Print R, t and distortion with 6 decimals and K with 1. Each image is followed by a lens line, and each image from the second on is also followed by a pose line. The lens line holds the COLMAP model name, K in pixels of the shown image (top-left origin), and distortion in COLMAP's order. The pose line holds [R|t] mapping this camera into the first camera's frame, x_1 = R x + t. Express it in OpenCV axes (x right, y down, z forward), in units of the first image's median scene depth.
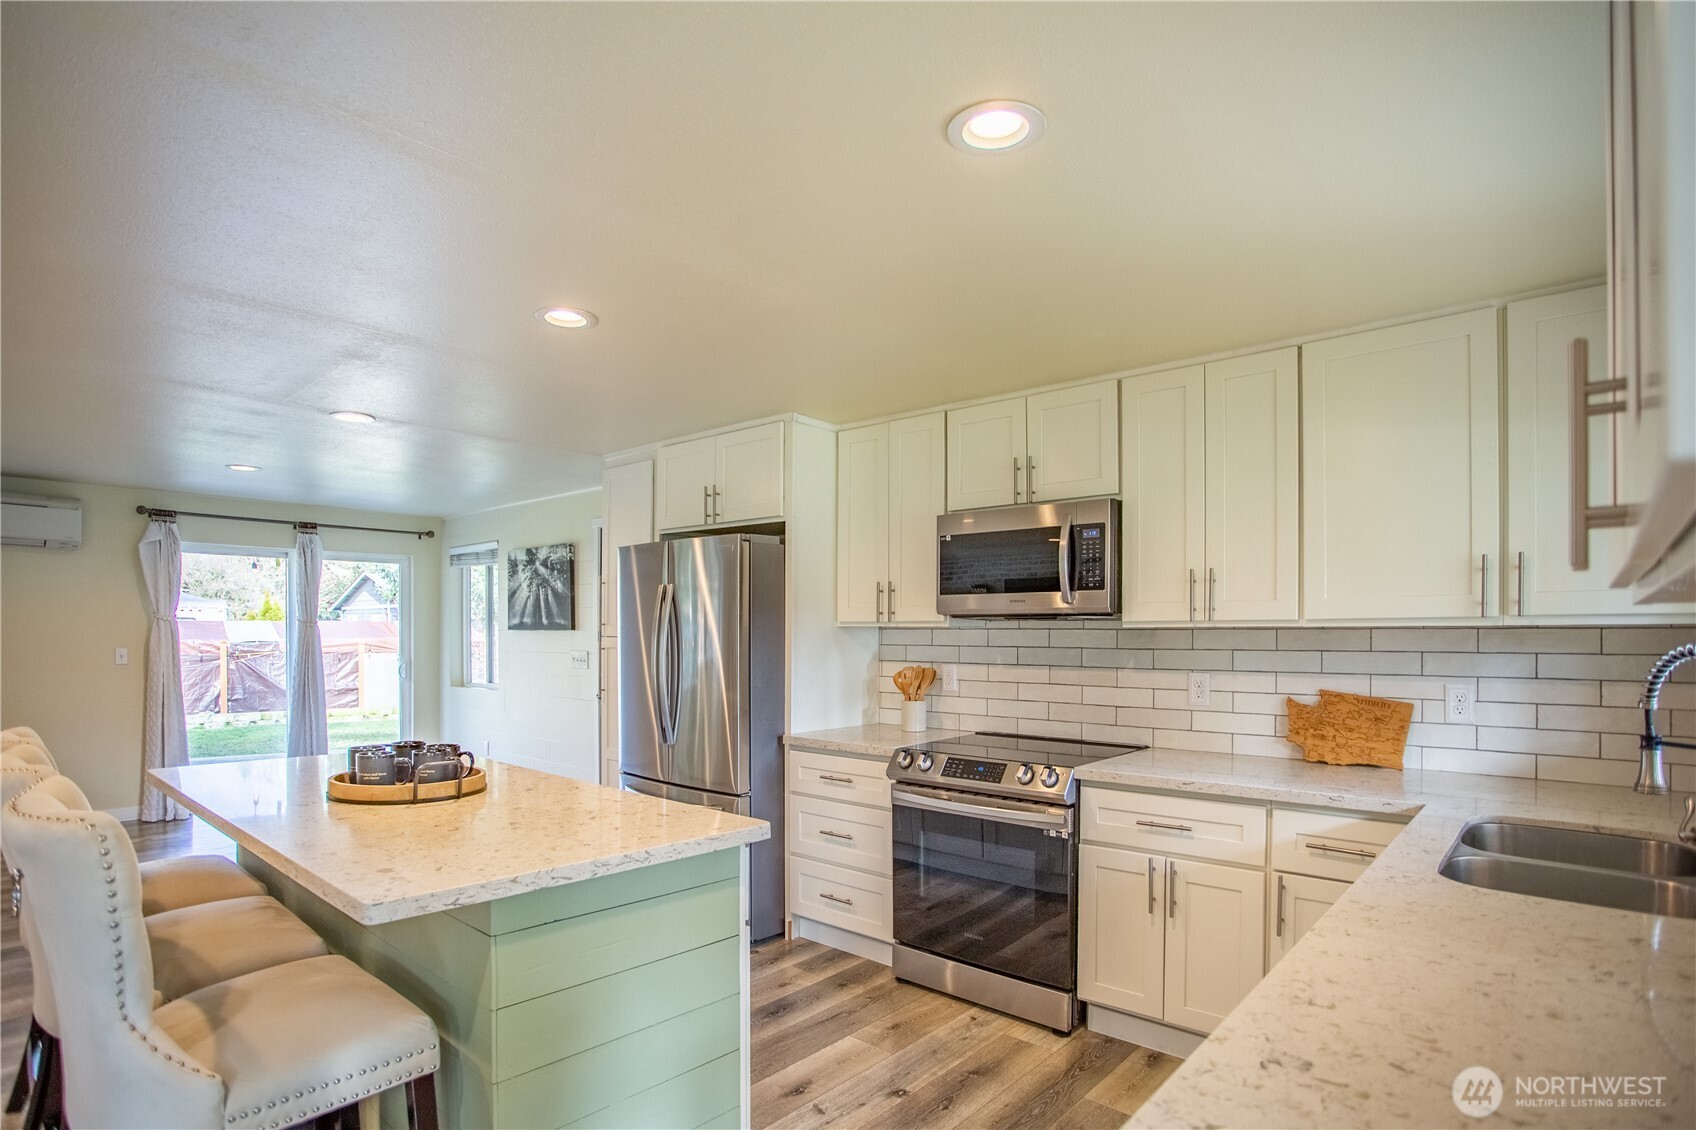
lens RADIAL K [[878.8, 0, 876.3], [0, 878.8, 647.3], [0, 0, 1]] dist [-0.022875, 0.001009]
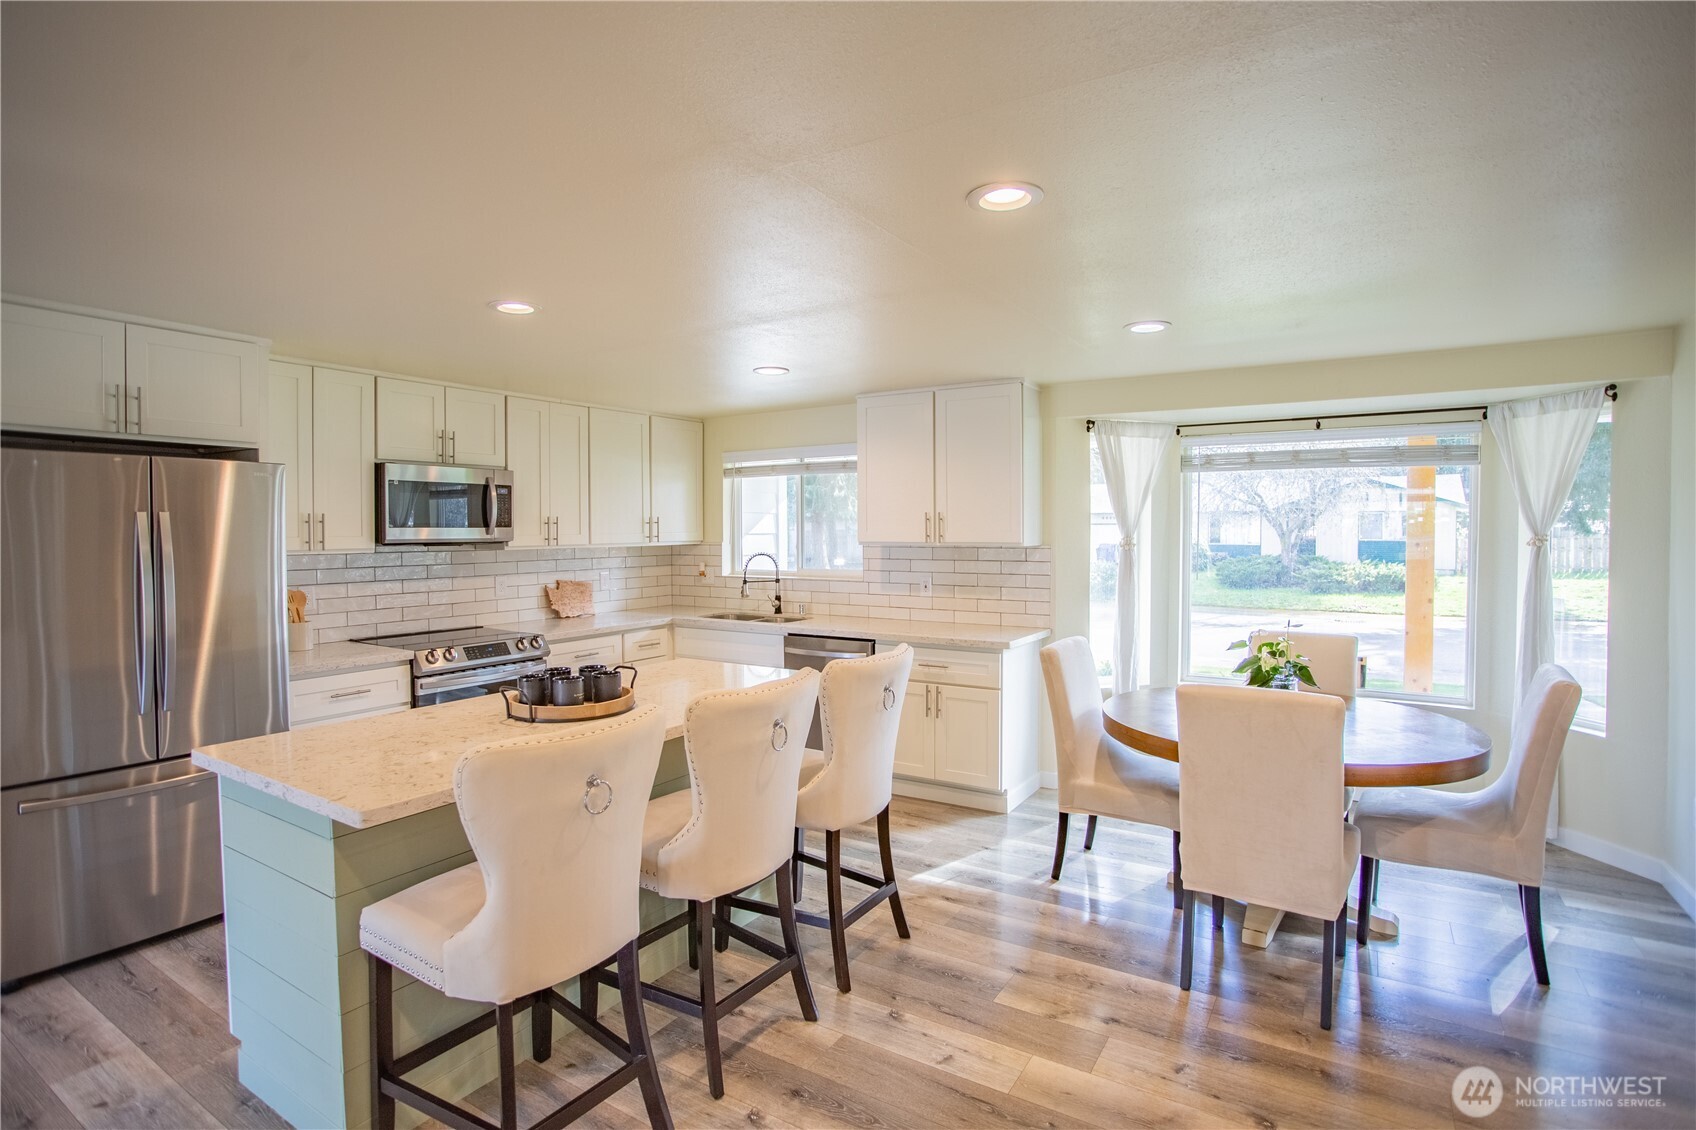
lens RADIAL K [[854.5, 0, 859.2], [0, 854.5, 556.2], [0, 0, 1]] dist [-0.031268, 0.001561]
pose [[-0.140499, -0.032983, 0.989531, -1.361690], [0.020421, 0.999136, 0.036203, -0.055351], [-0.989870, 0.025293, -0.139704, 0.582811]]
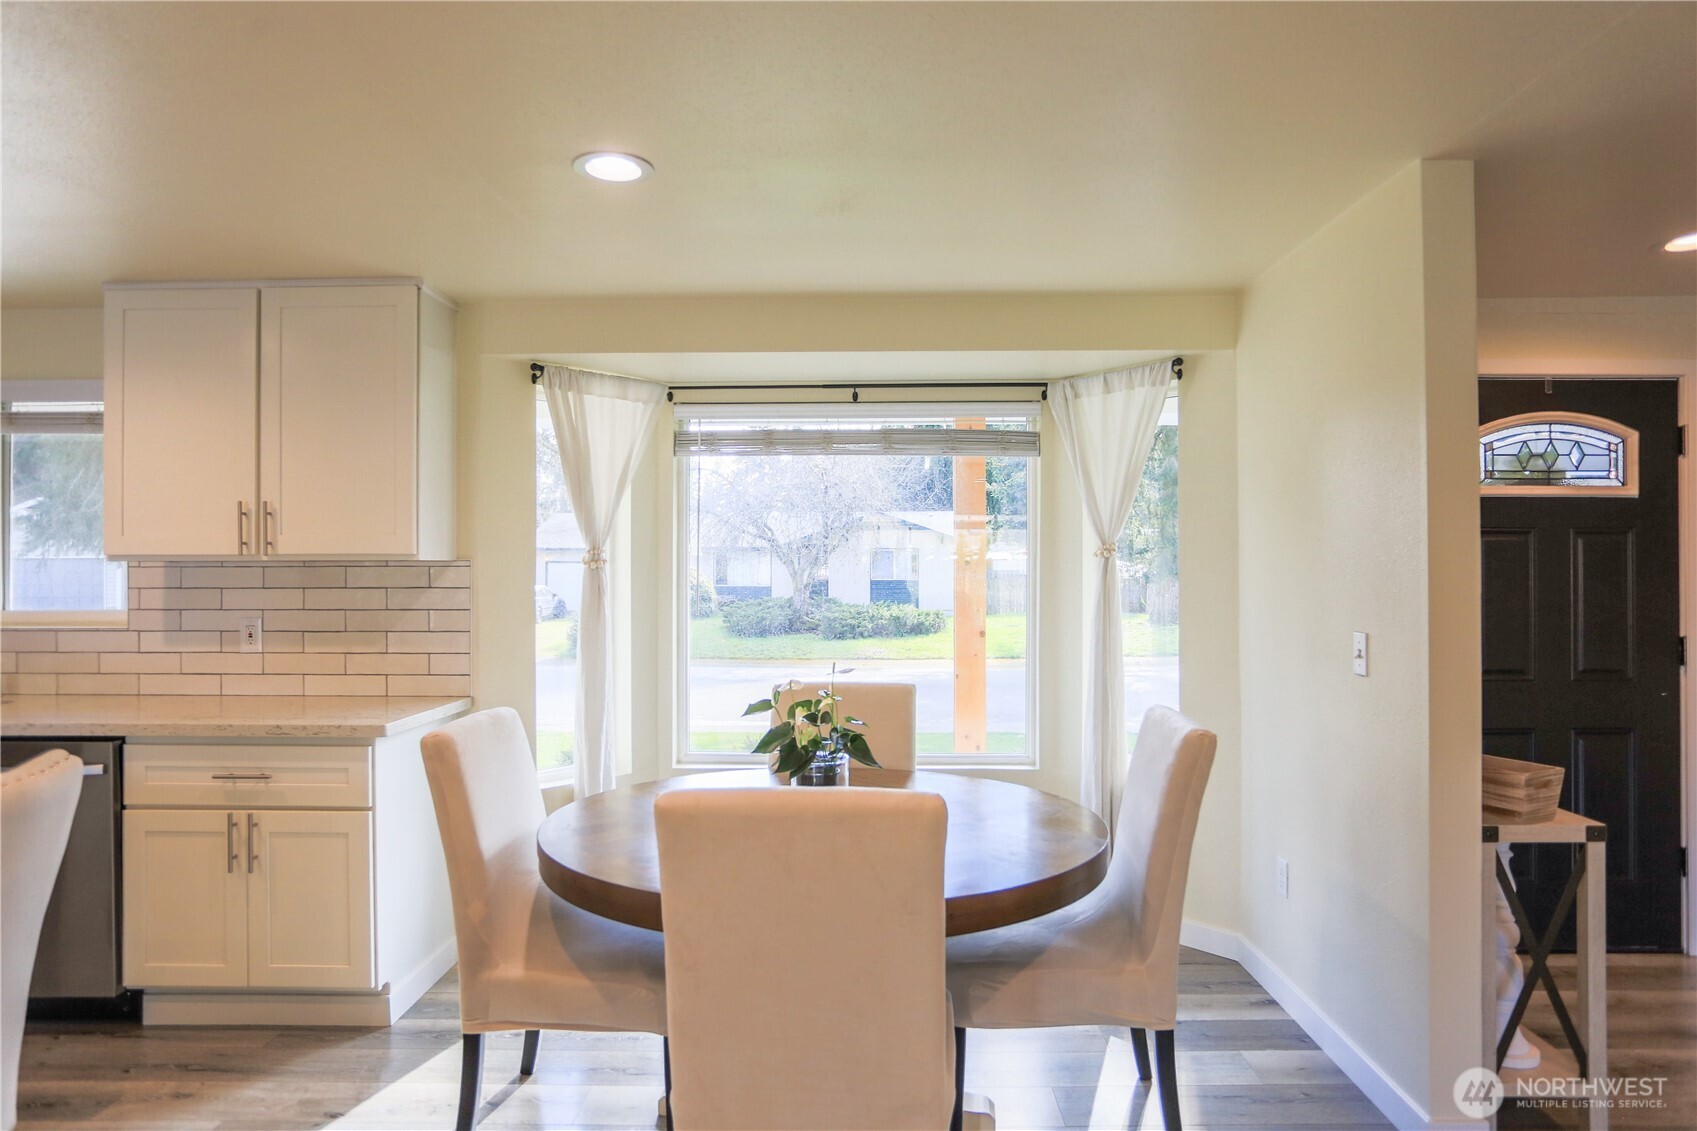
lens RADIAL K [[1043.7, 0, 876.3], [0, 1043.7, 557.2], [0, 0, 1]] dist [-0.073807, 0.043960]
pose [[-0.632398, 0.009012, 0.774591, -1.050702], [0.015045, 0.999887, 0.000650, -0.009506], [-0.774498, 0.012065, -0.632462, 0.398330]]
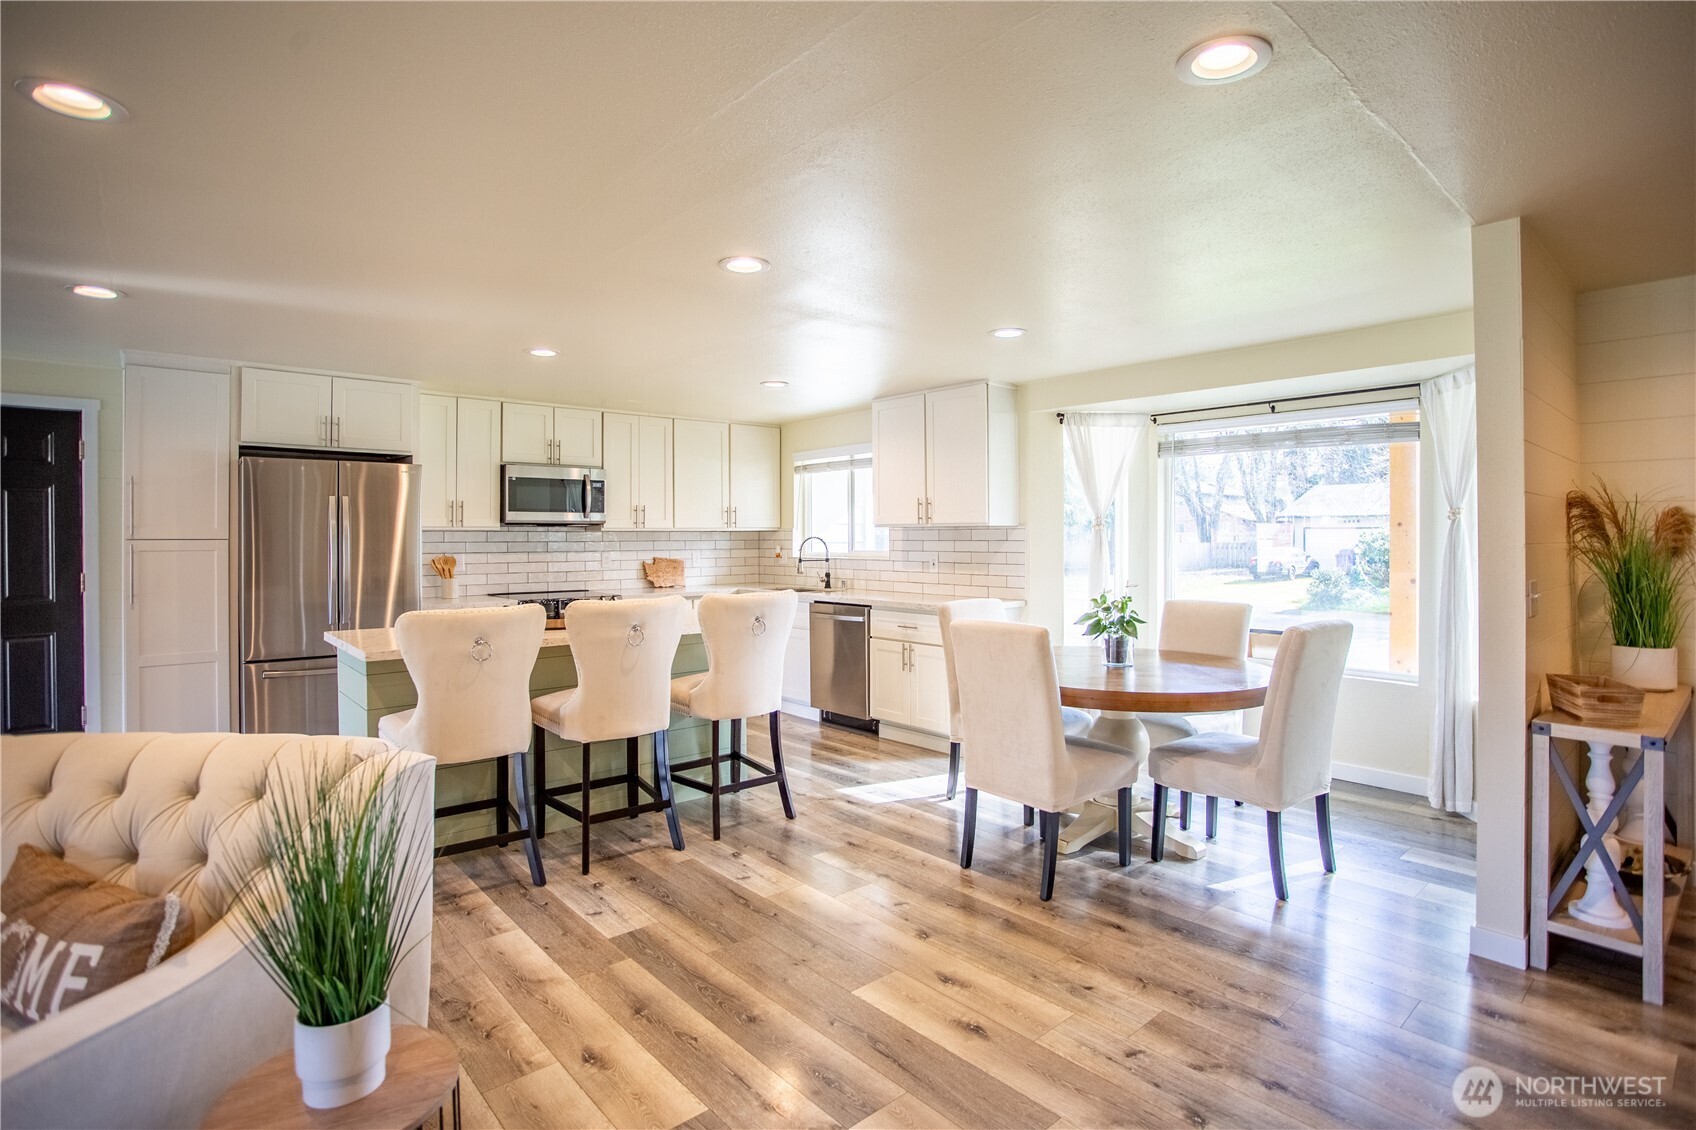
lens RADIAL K [[873.4, 0, 843.7], [0, 873.4, 538.3], [0, 0, 1]] dist [-0.024449, 0.002024]
pose [[0.162228, -0.004013, 0.986745, -1.691161], [0.019738, 0.999805, 0.000821, 0.004987], [-0.986556, 0.019343, 0.162276, 0.095944]]
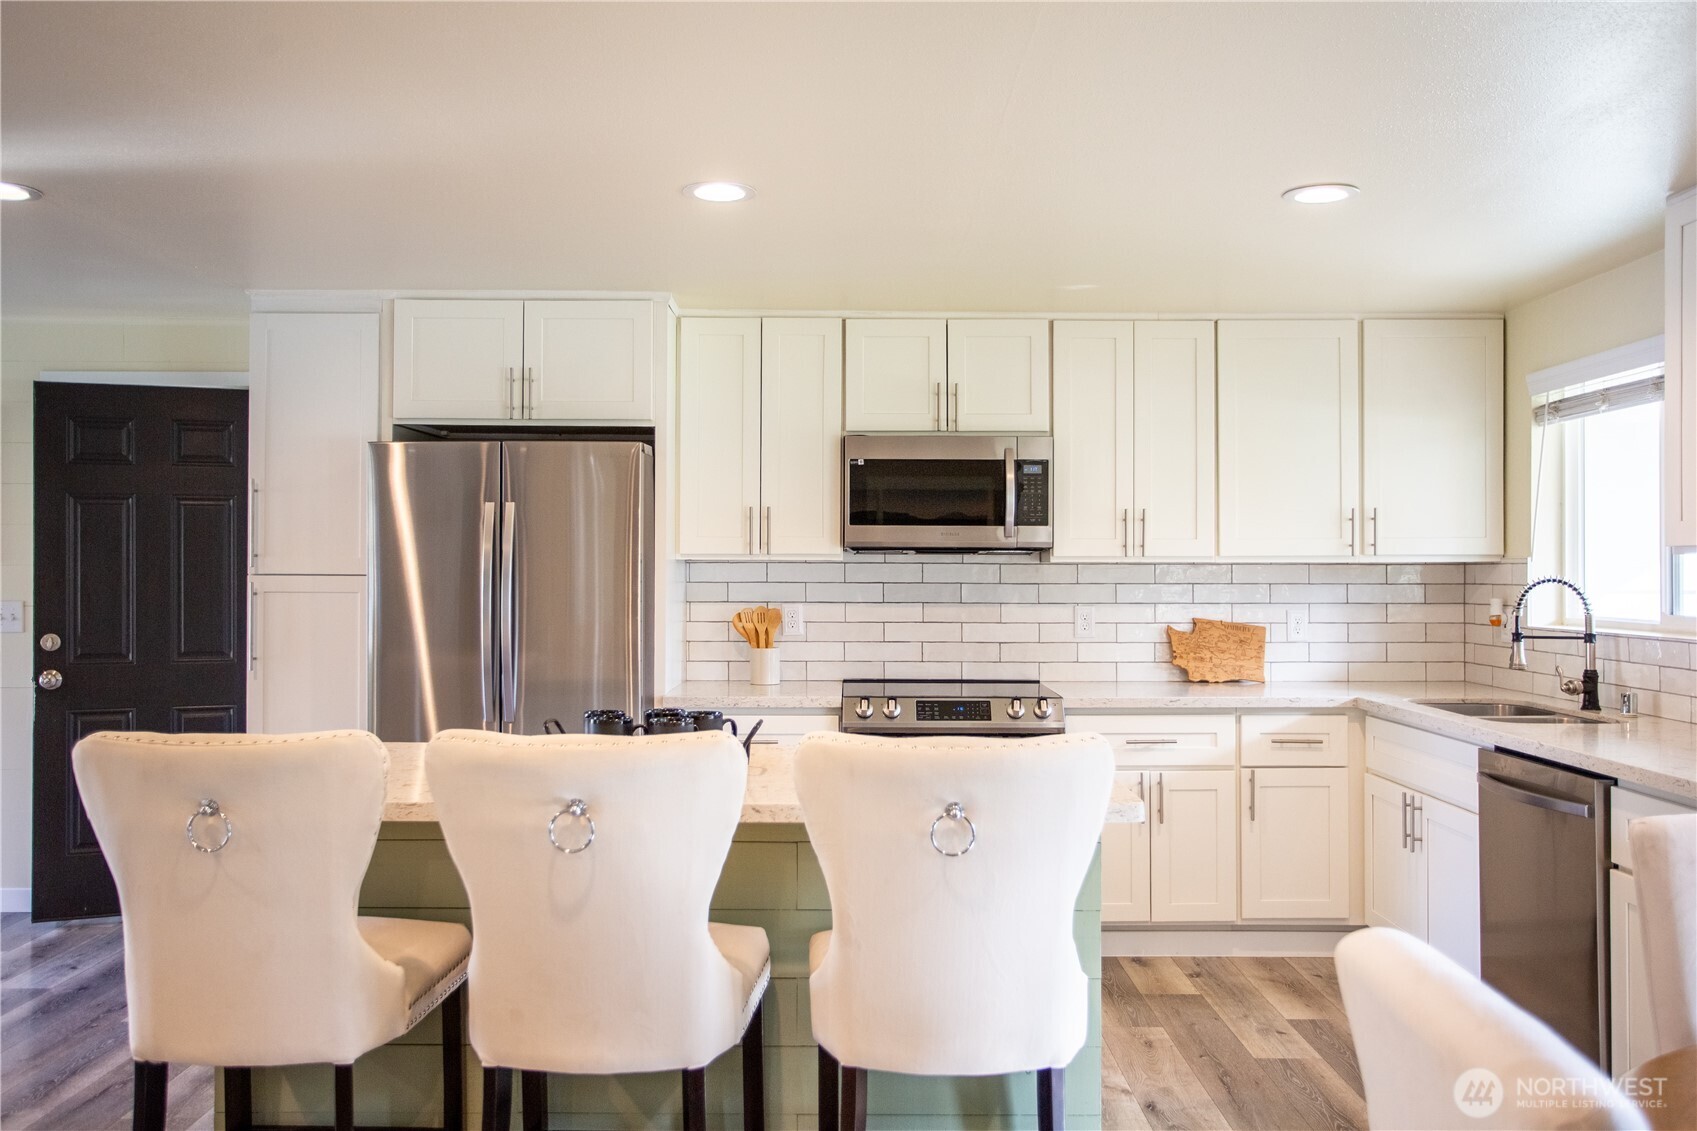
lens RADIAL K [[1412.0, 0, 817.9], [0, 1412.0, 560.1], [0, 0, 1]] dist [-0.007840, -0.008746]
pose [[0.774678, 0.004692, 0.632338, -0.978740], [0.009404, 0.999776, -0.018939, 0.003556], [-0.632286, 0.020618, 0.774461, -0.103055]]
